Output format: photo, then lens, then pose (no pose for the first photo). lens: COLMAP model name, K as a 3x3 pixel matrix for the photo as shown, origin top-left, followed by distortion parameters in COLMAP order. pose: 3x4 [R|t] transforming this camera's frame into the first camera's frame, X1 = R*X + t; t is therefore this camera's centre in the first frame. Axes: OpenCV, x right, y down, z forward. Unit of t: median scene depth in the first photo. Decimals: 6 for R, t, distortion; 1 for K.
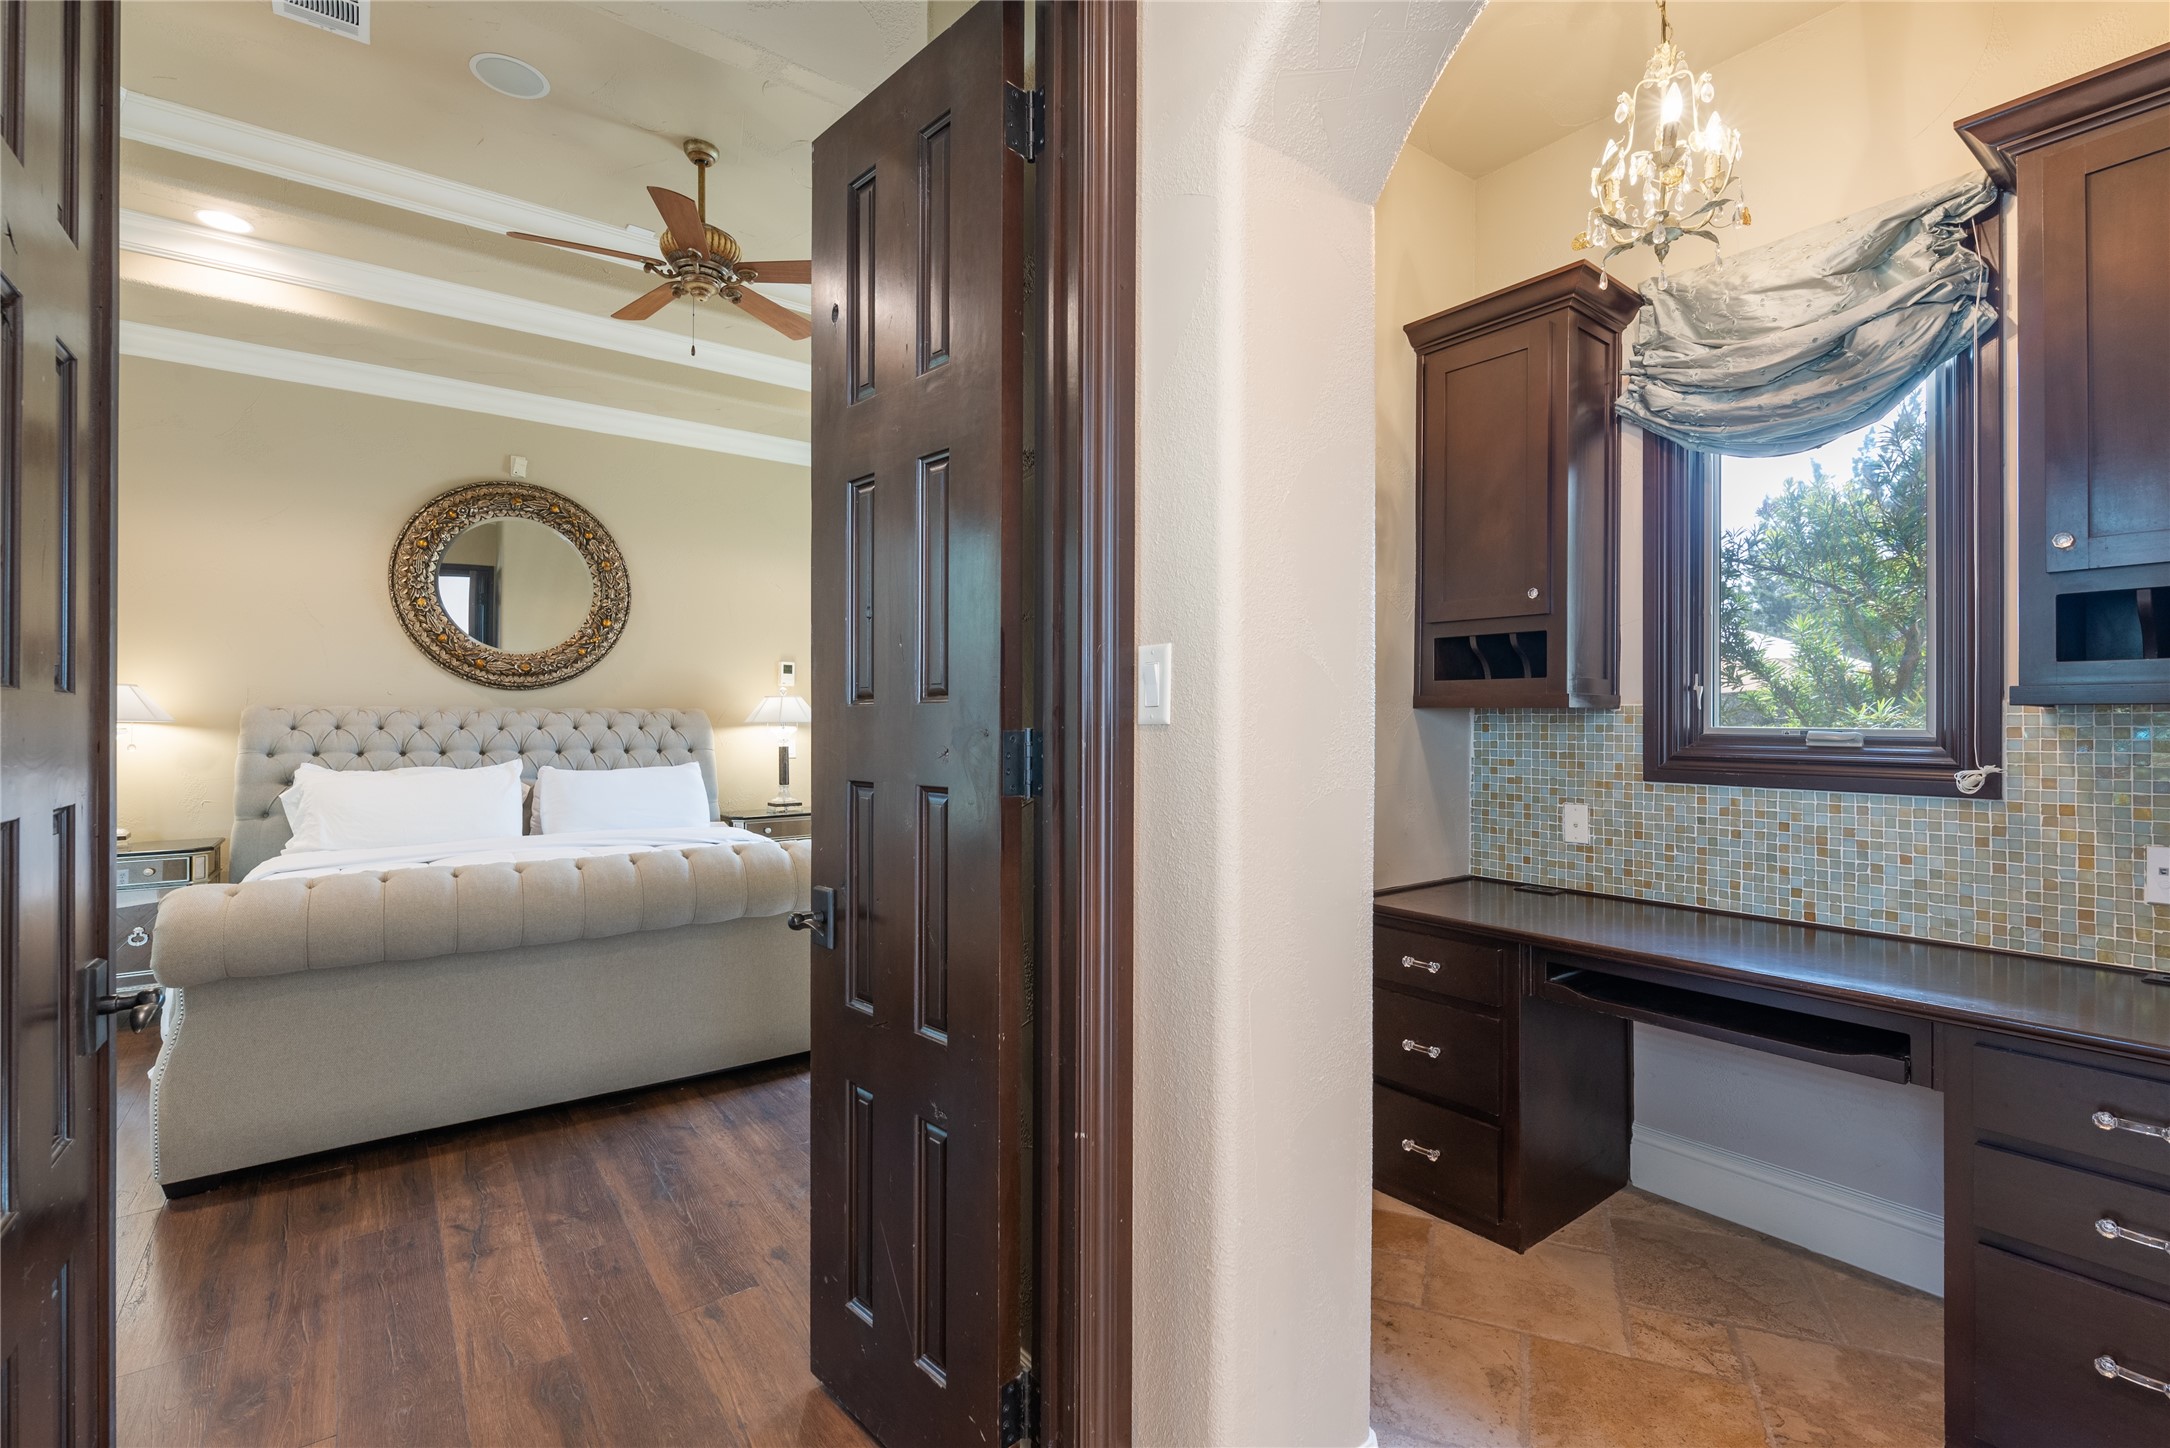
lens RADIAL K [[987.5, 0, 1083.0], [0, 987.5, 729.9], [0, 0, 1]] dist [0.001205, 0.000138]
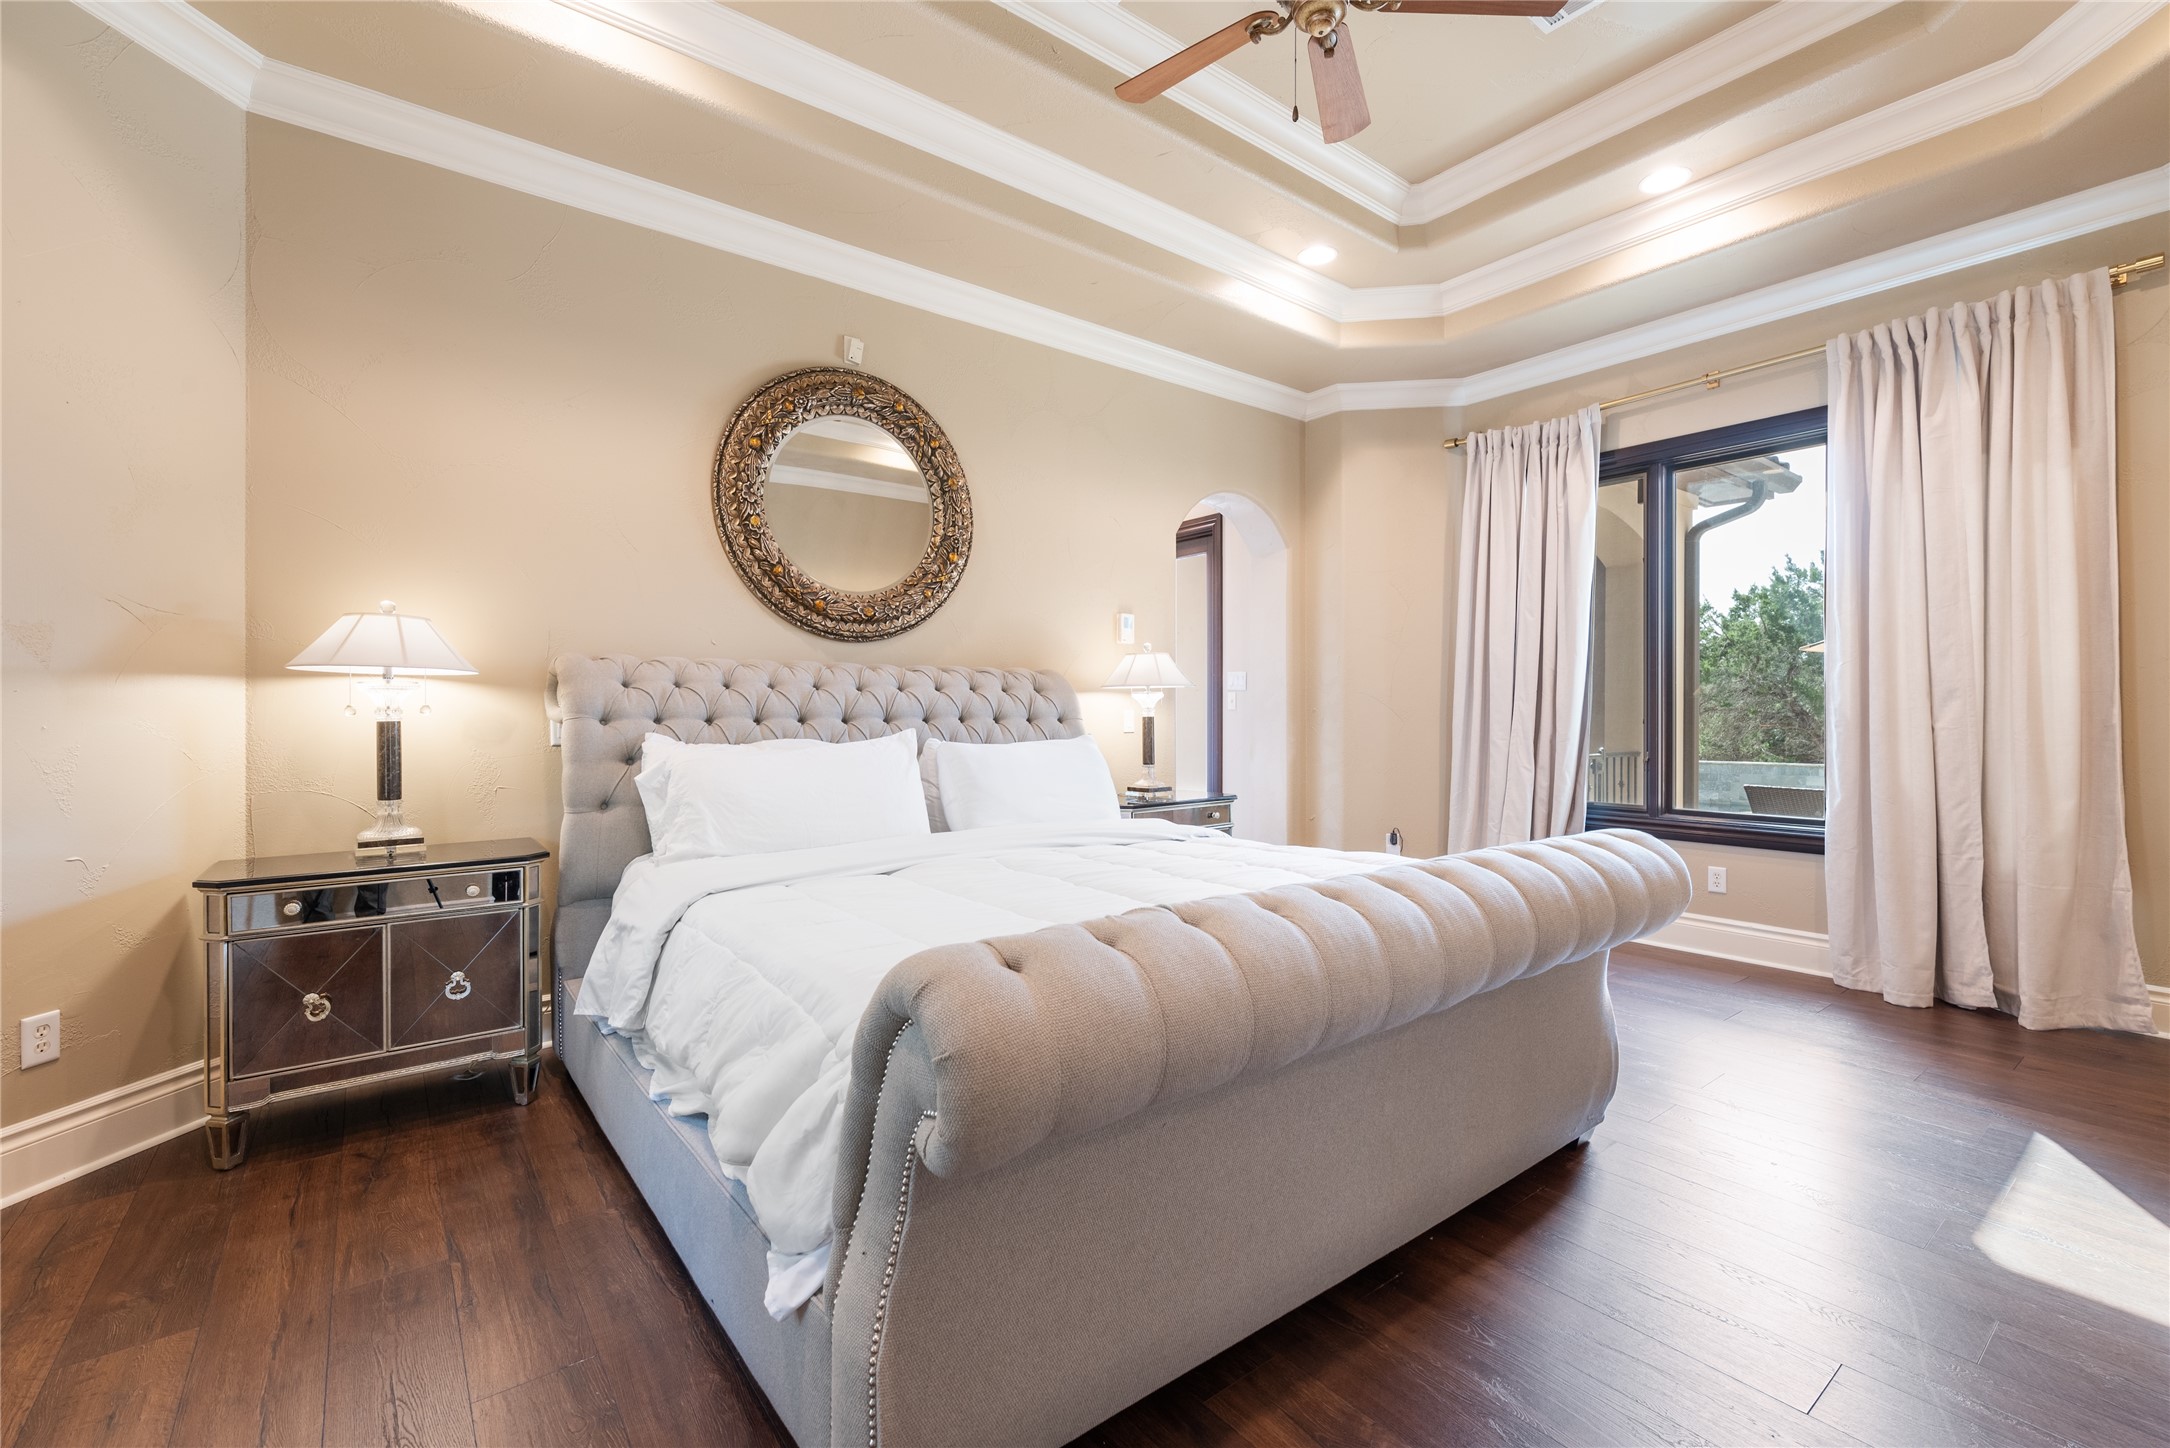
lens RADIAL K [[942.1, 0, 1089.0], [0, 942.1, 729.9], [0, 0, 1]] dist [0.001228, -0.000074]
pose [[0.999763, -0.004550, 0.021291, -0.427388], [0.004343, 0.999943, 0.009758, 0.023037], [-0.021334, -0.009663, 0.999726, 0.275154]]
